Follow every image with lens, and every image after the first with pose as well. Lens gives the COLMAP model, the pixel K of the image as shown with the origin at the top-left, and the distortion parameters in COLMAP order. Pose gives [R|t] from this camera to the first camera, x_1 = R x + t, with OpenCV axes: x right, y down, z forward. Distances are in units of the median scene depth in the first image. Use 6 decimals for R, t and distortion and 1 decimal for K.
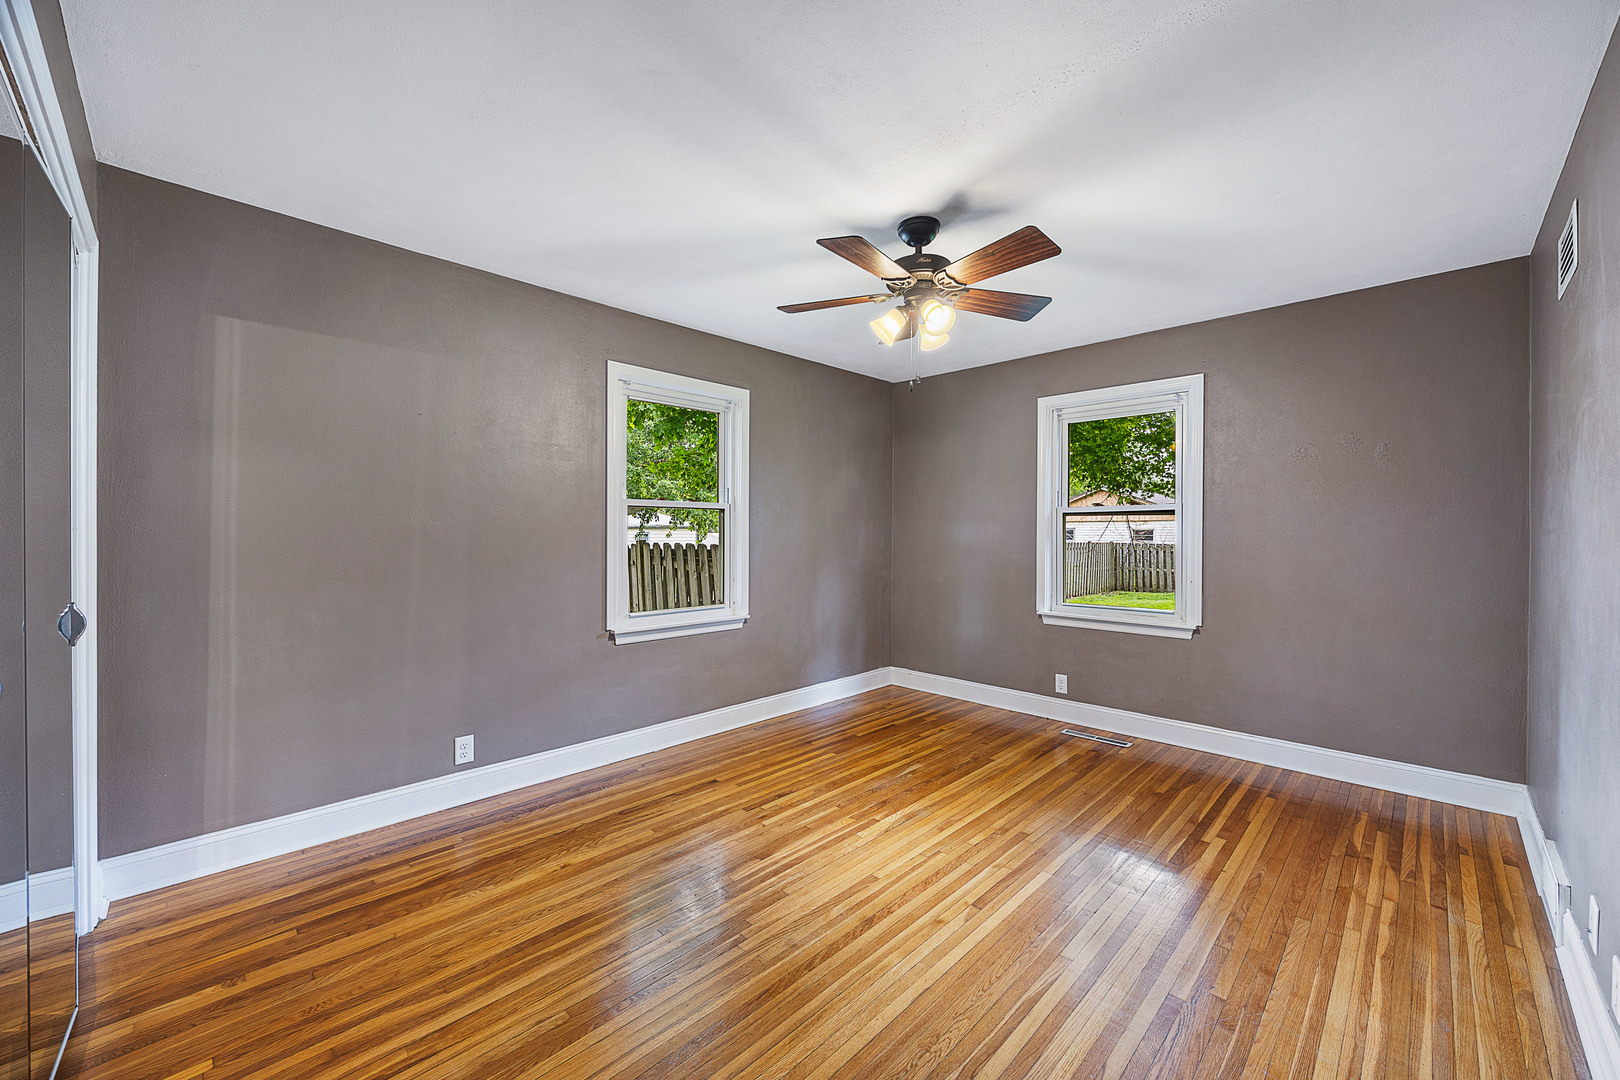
lens RADIAL K [[621.6, 0, 811.8], [0, 621.6, 536.4], [0, 0, 1]] dist [-0.002301, 0.000141]
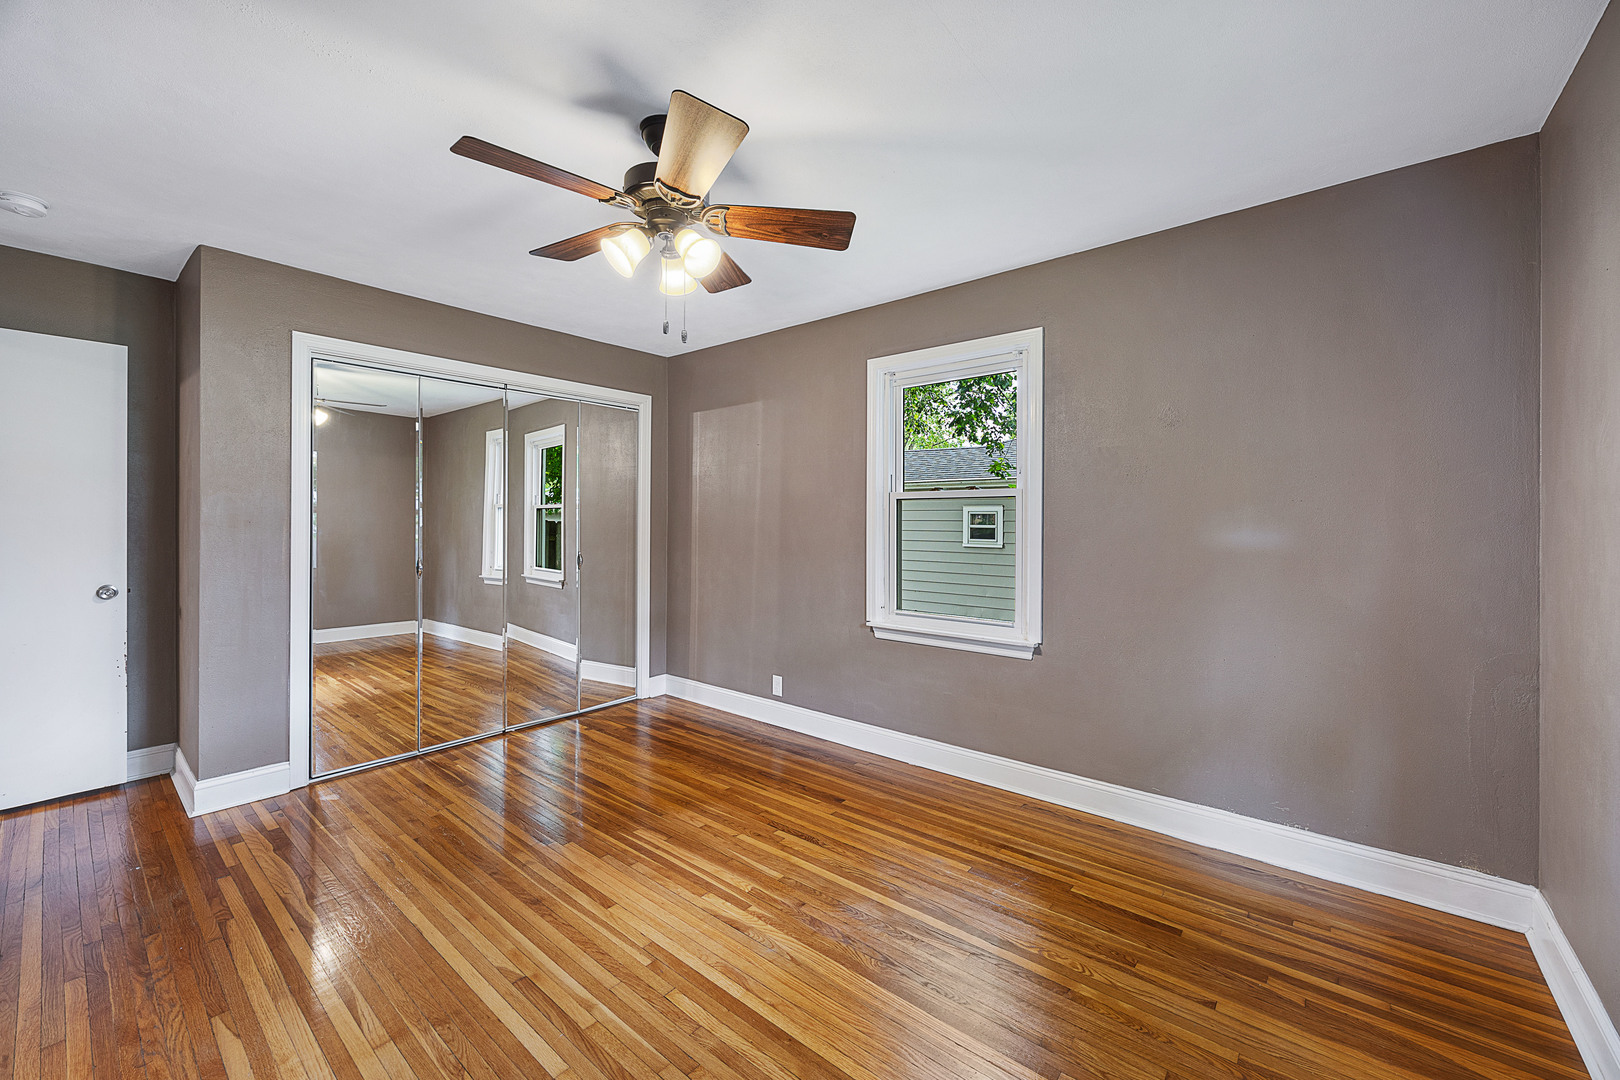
lens RADIAL K [[631.0, 0, 813.1], [0, 631.0, 523.2], [0, 0, 1]] dist [-0.001588, -0.000171]
pose [[0.089147, -0.005347, -0.996004, 0.818728], [-0.007858, 0.999951, -0.006071, -0.005155], [0.995988, 0.008367, 0.089100, 0.943328]]
